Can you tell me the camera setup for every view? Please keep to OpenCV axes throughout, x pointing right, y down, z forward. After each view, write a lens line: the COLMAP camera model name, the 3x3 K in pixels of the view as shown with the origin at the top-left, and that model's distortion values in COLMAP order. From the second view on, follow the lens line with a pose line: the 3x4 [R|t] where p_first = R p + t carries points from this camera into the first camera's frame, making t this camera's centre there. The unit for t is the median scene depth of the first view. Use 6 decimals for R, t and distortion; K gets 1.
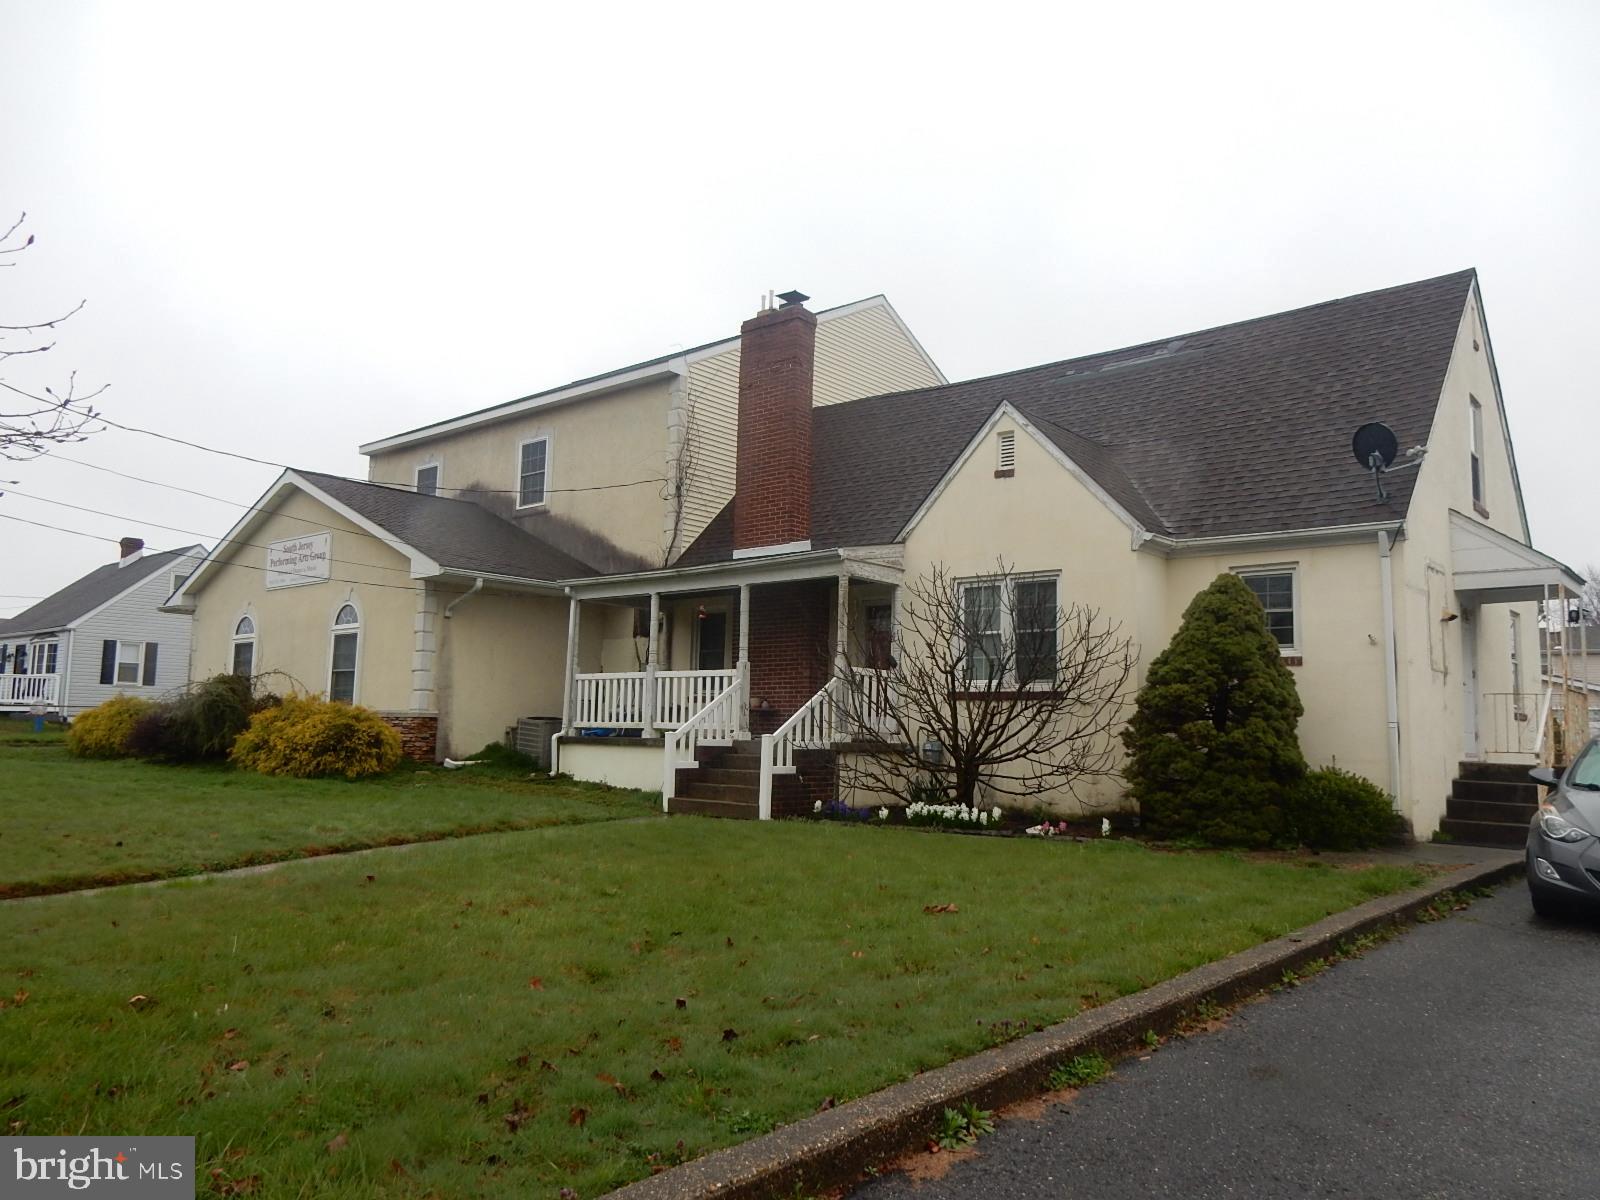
lens RADIAL K [[1193.9, 0, 800.0], [0, 1193.9, 600.0], [0, 0, 1]] dist [0.000771, -0.001469]
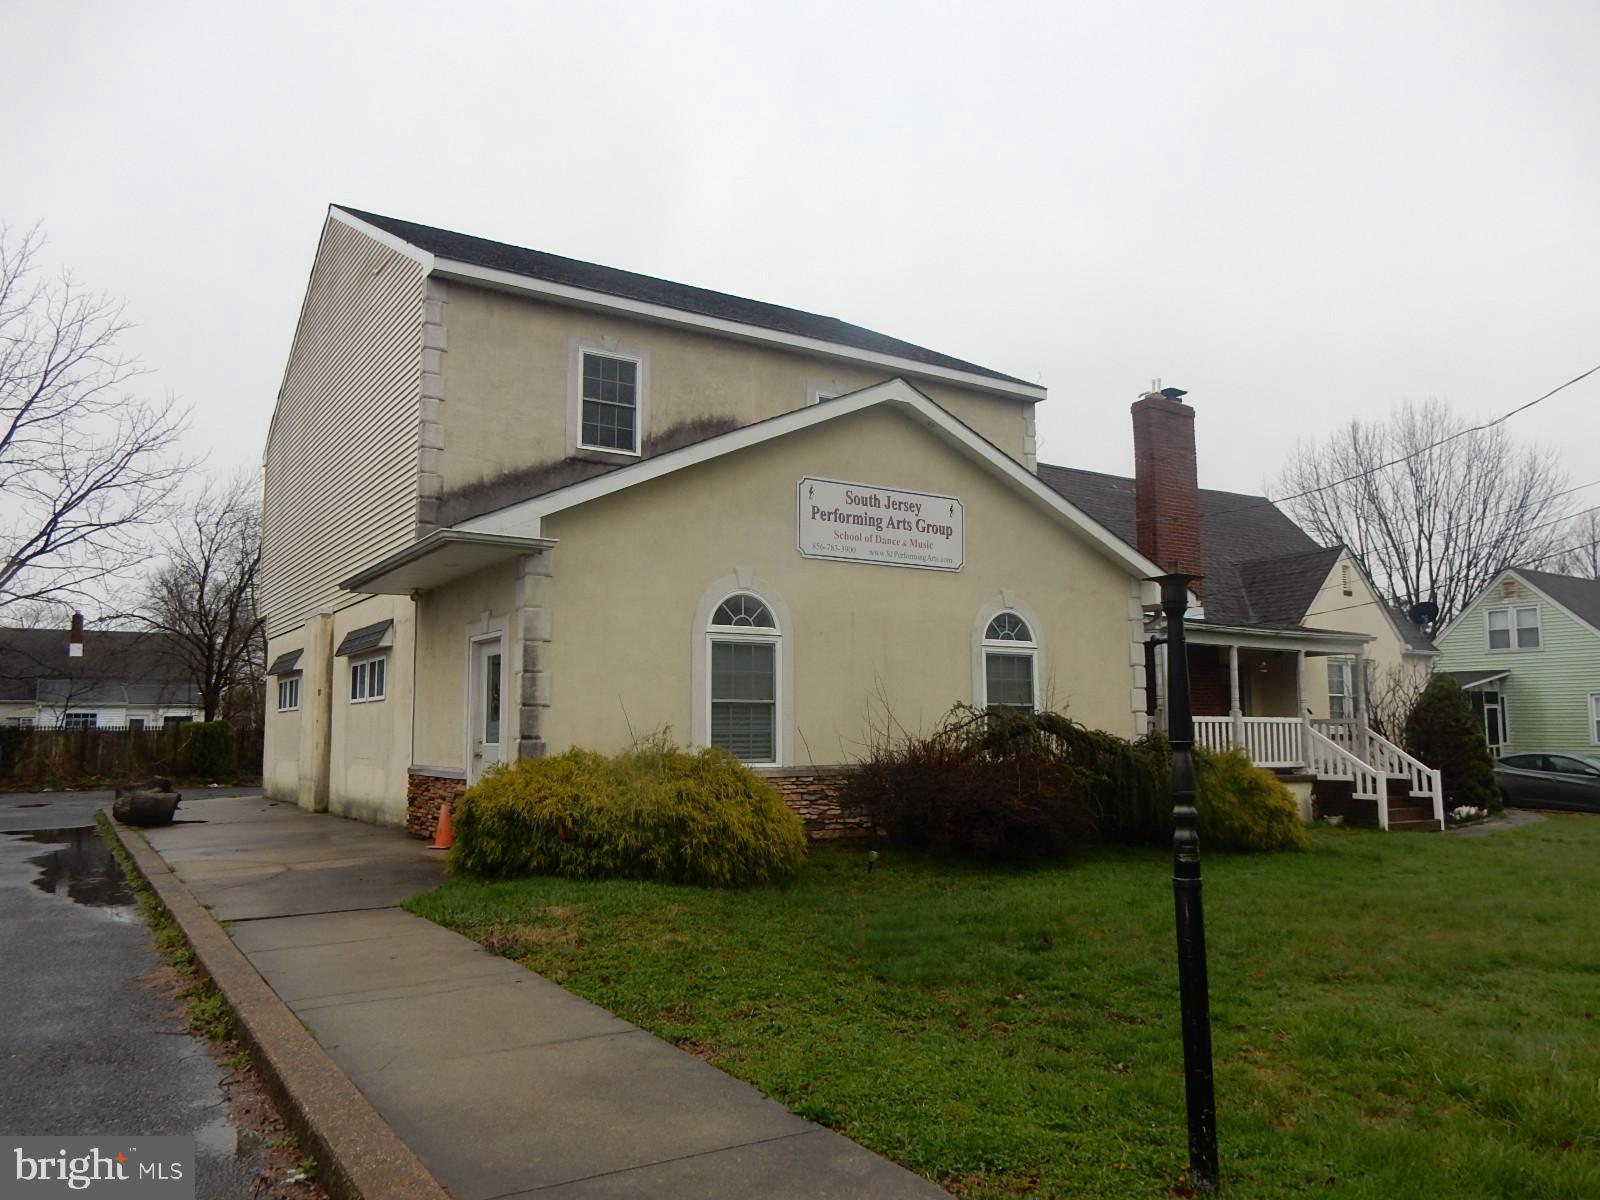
lens RADIAL K [[1193.9, 0, 800.0], [0, 1193.9, 600.0], [0, 0, 1]] dist [0.000771, -0.001469]
pose [[0.289807, 0.092002, 0.952653, -1.058356], [-0.081525, 0.994124, -0.071207, 0.054472], [-0.953607, -0.057029, 0.295604, 0.896236]]
